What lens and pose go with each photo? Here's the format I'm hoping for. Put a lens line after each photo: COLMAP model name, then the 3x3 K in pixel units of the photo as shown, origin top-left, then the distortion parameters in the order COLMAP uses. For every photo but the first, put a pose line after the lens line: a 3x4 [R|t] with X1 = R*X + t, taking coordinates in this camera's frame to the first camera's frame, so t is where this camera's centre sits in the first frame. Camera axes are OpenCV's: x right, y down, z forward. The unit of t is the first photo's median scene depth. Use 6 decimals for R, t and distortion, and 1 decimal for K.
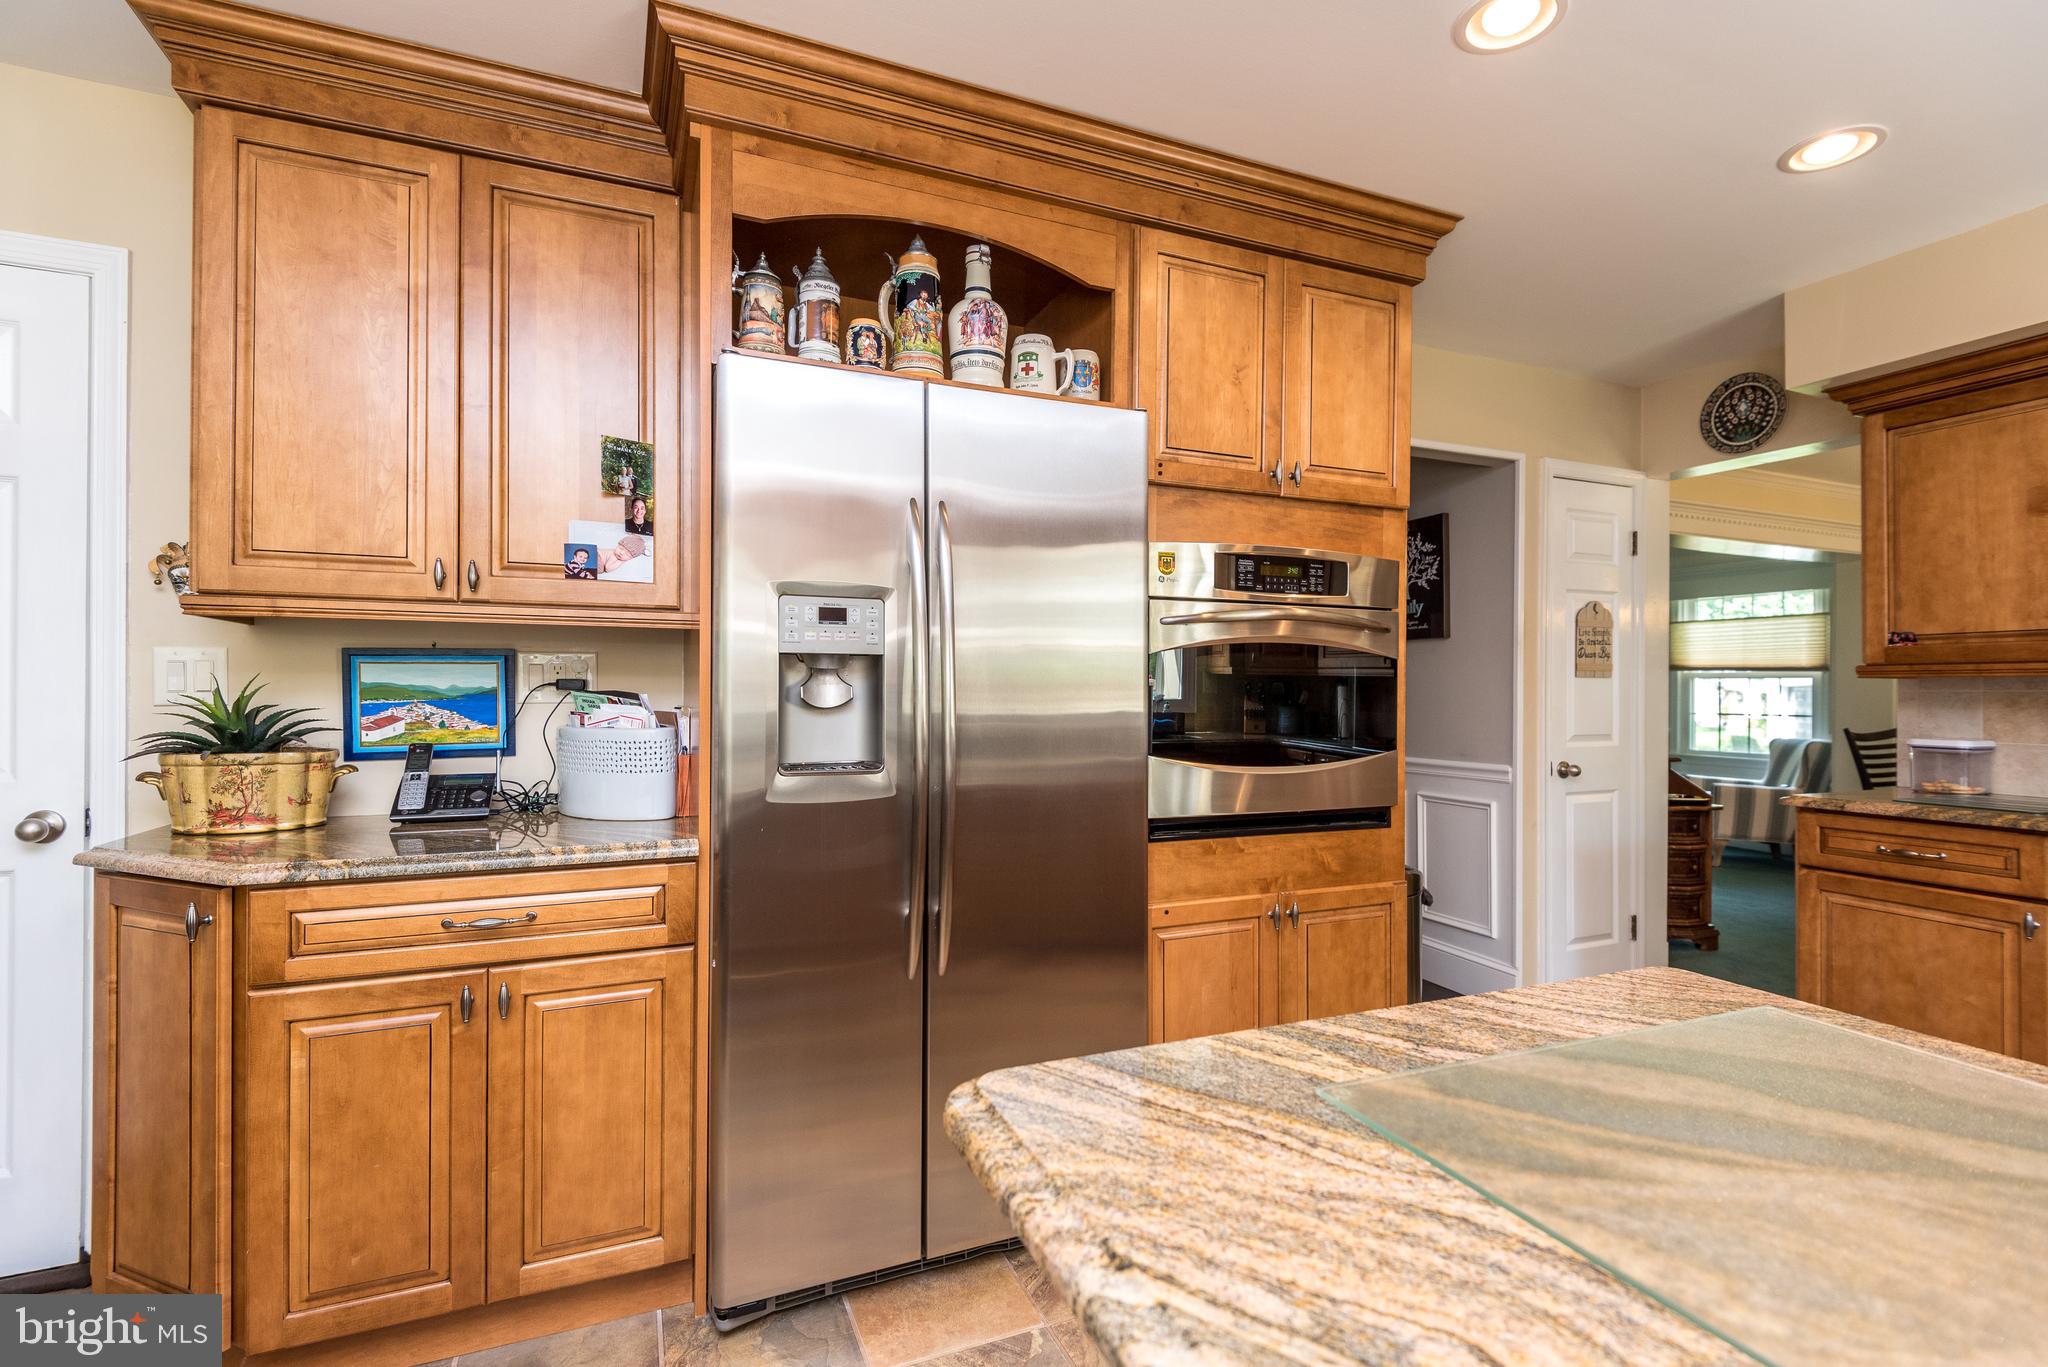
lens RADIAL K [[922.8, 0, 1049.7], [0, 922.8, 682.6], [0, 0, 1]] dist [0.021762, -0.013924]
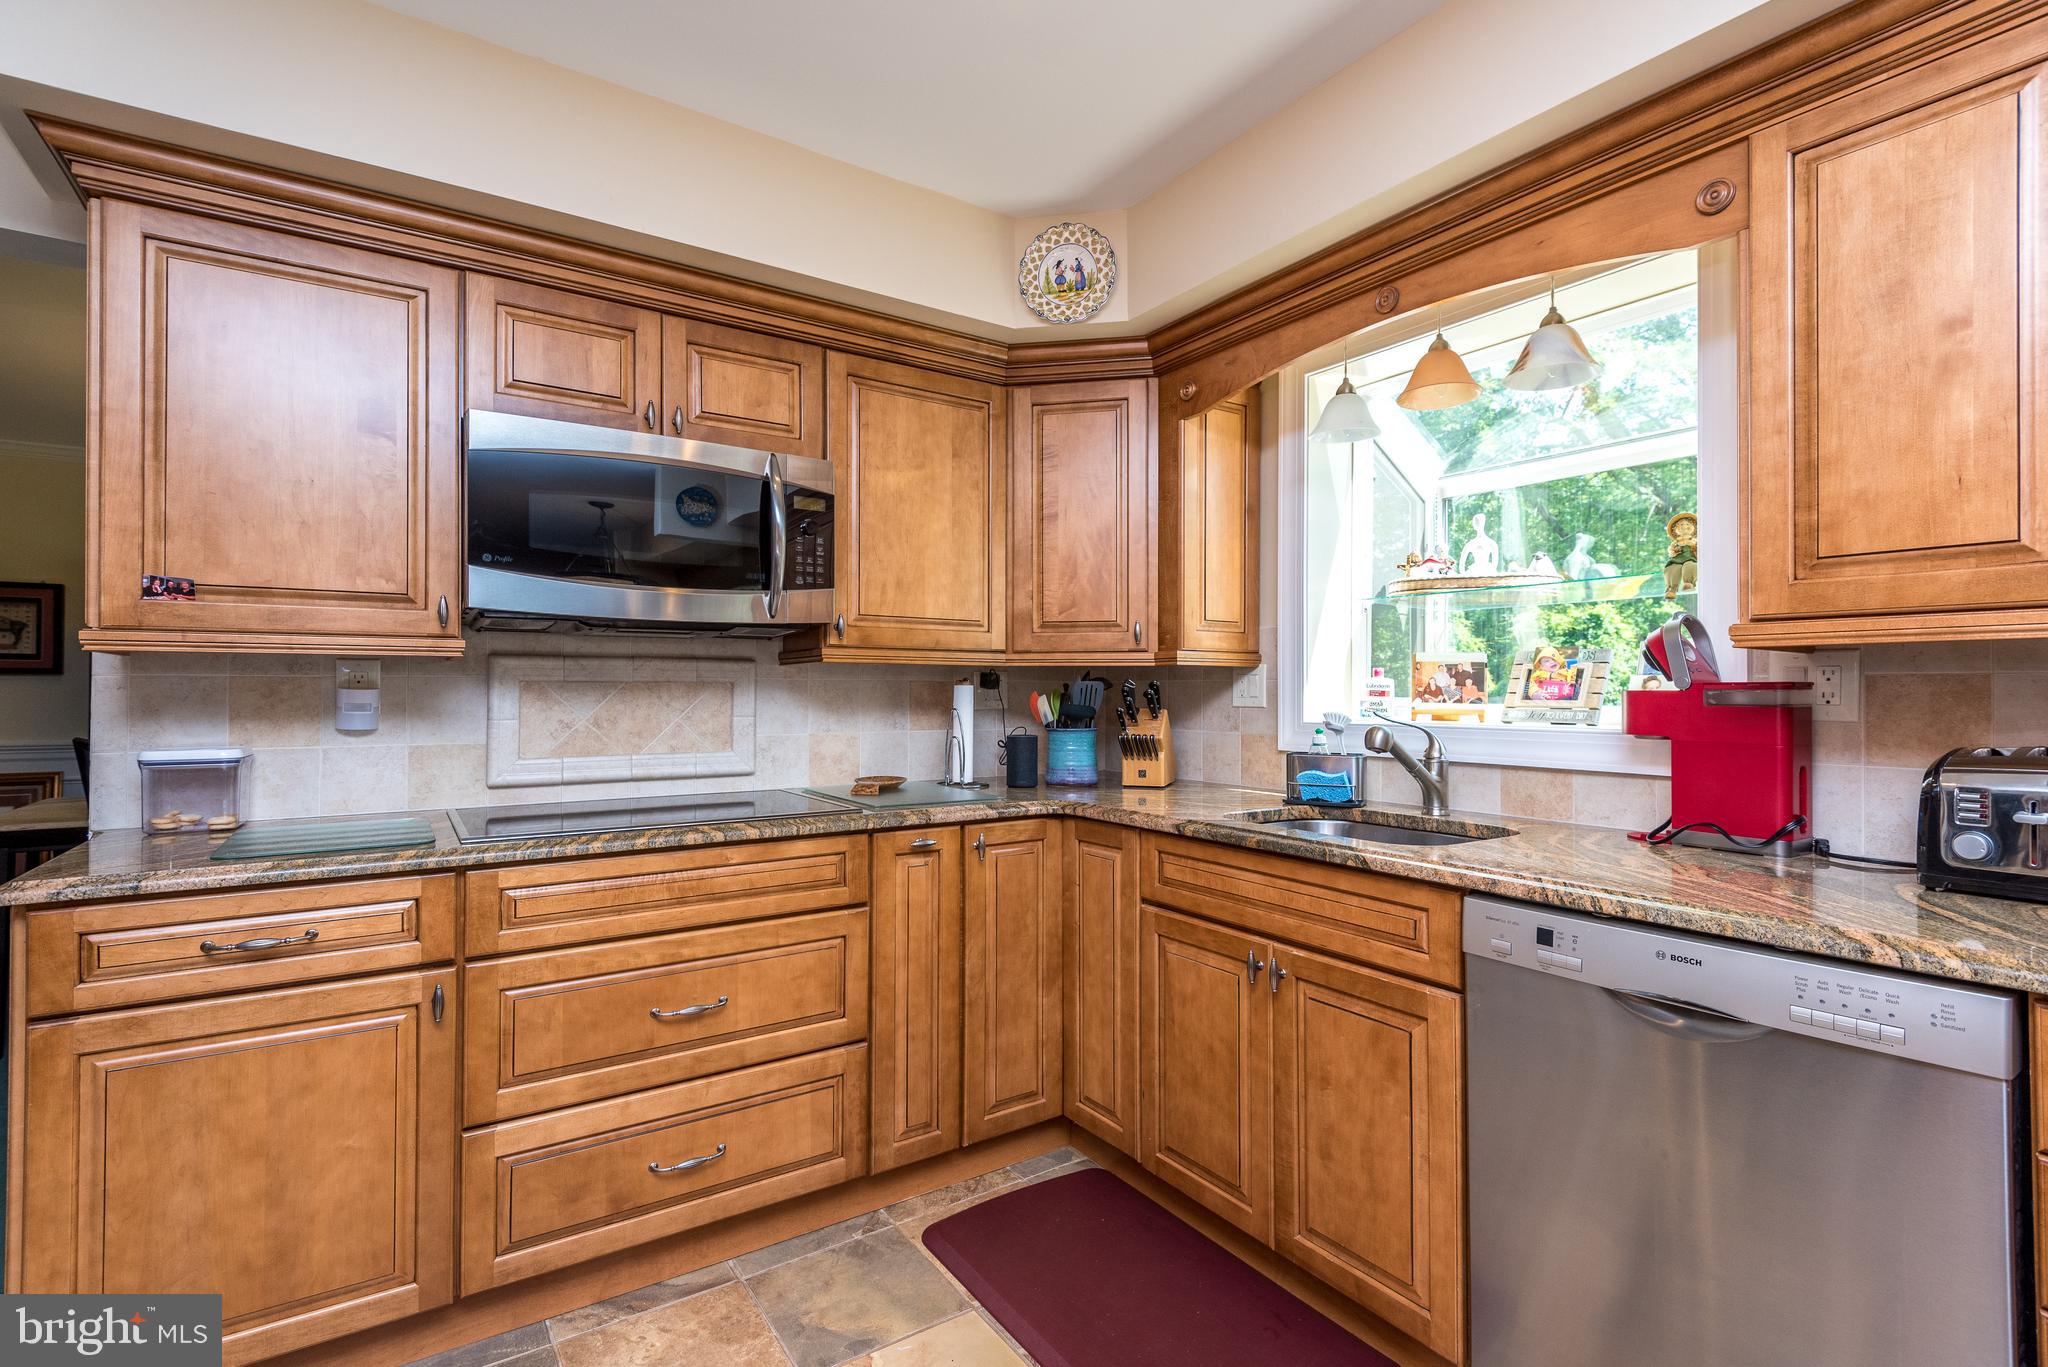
lens RADIAL K [[922.8, 0, 1013.1], [0, 922.8, 688.2], [0, 0, 1]] dist [0.021762, -0.013924]
pose [[-0.172645, -0.004094, 0.984976, 0.239192], [-0.008825, 0.999958, 0.002610, 0.012652], [-0.984945, -0.008242, -0.172674, 0.604252]]
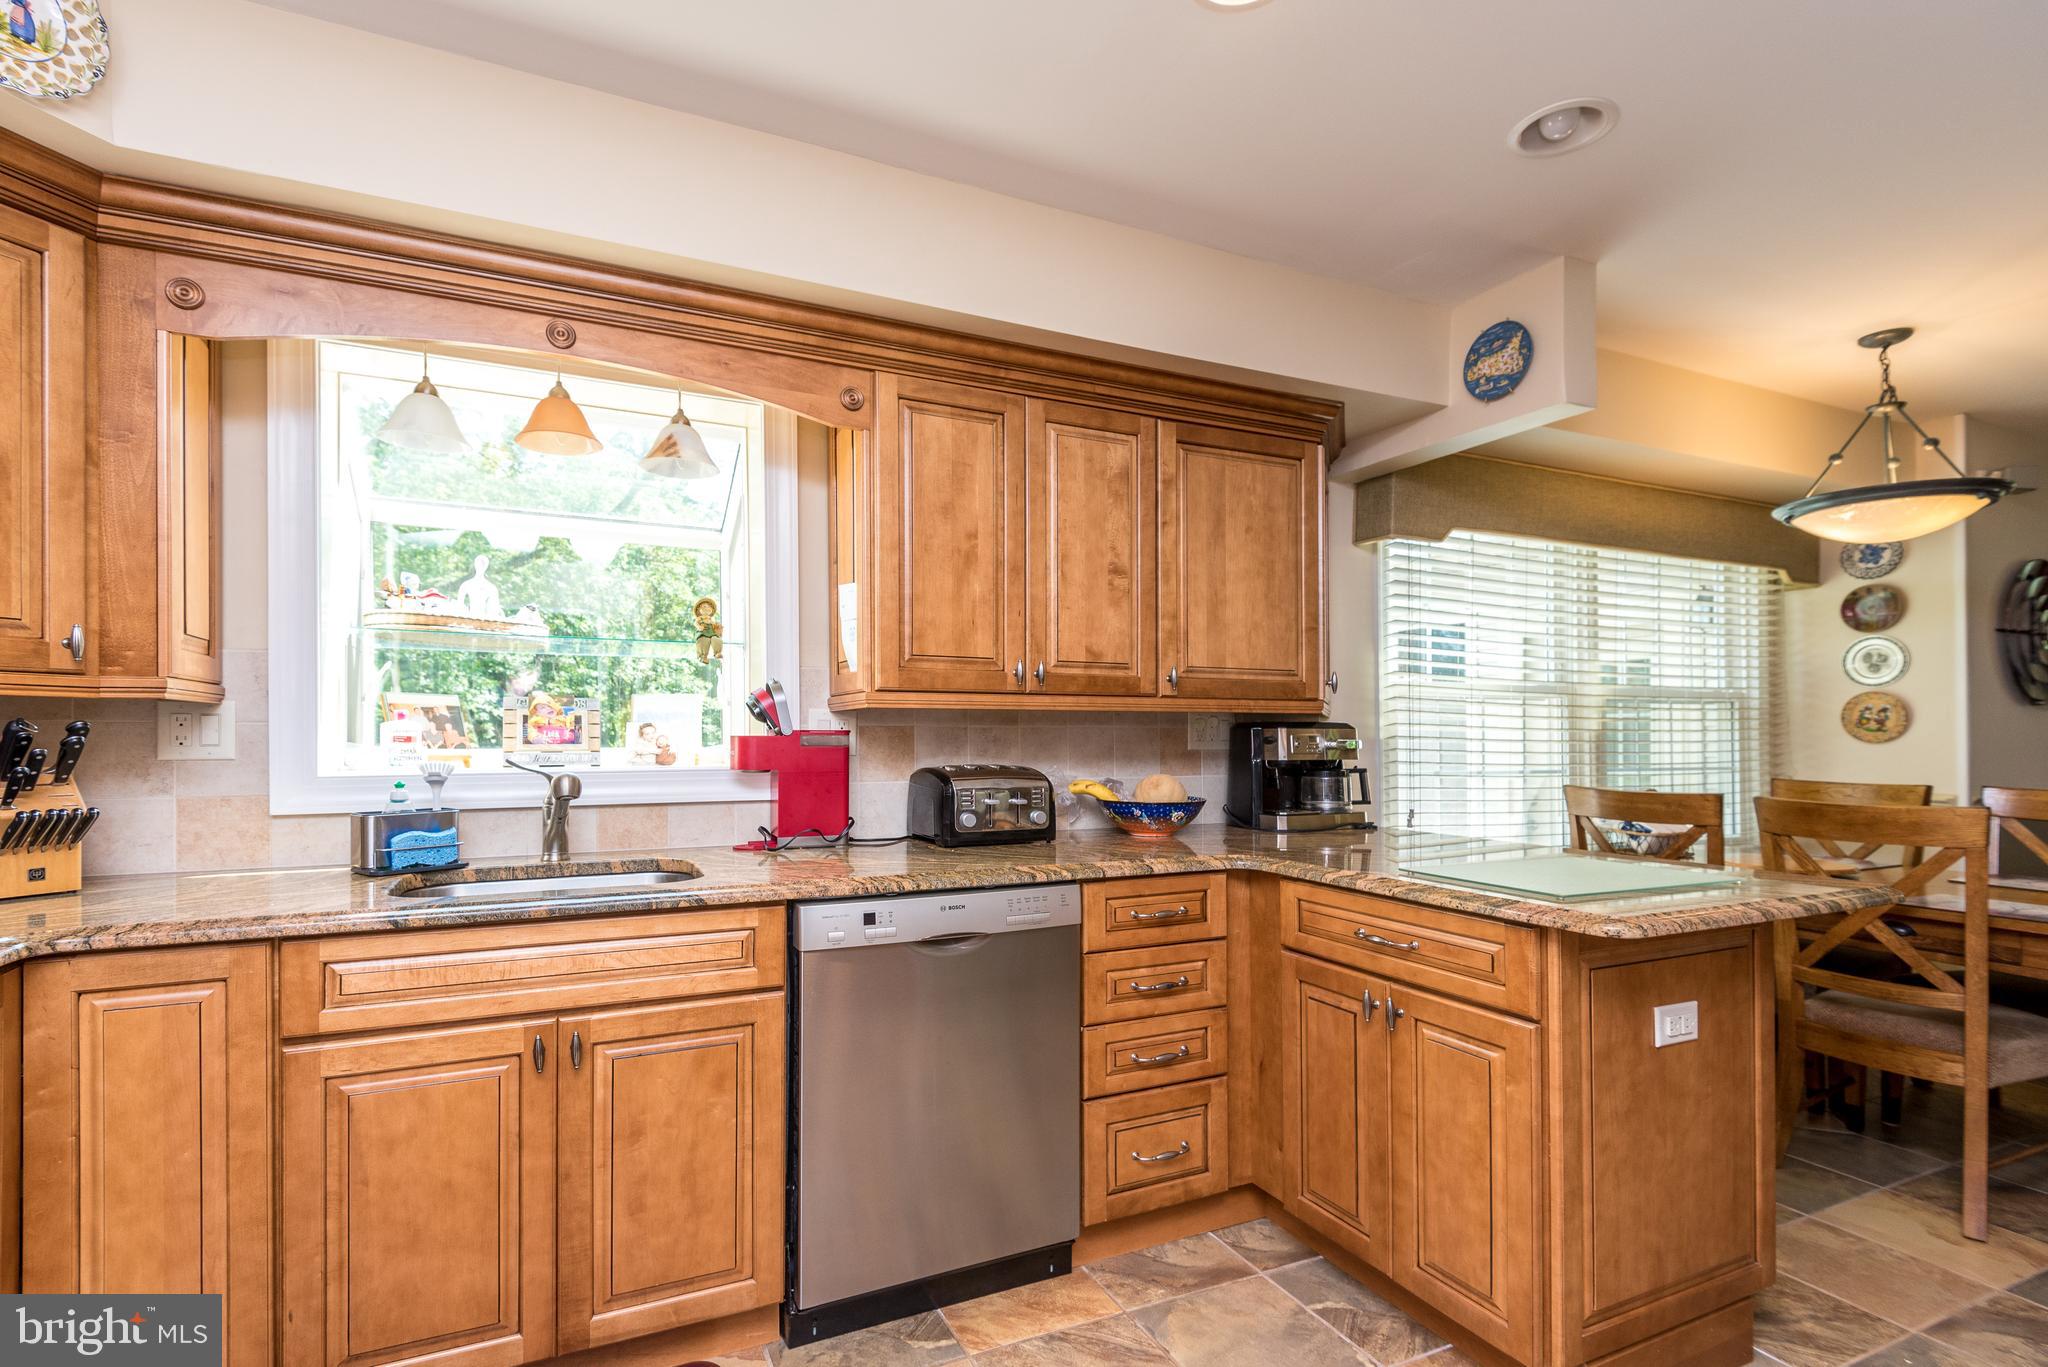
lens RADIAL K [[922.8, 0, 997.3], [0, 922.8, 732.2], [0, 0, 1]] dist [0.021762, -0.013924]
pose [[-0.999928, -0.008003, 0.008928, 0.575040], [-0.008068, 0.999941, -0.007270, 0.012853], [-0.008869, -0.007342, -0.999934, 0.903658]]
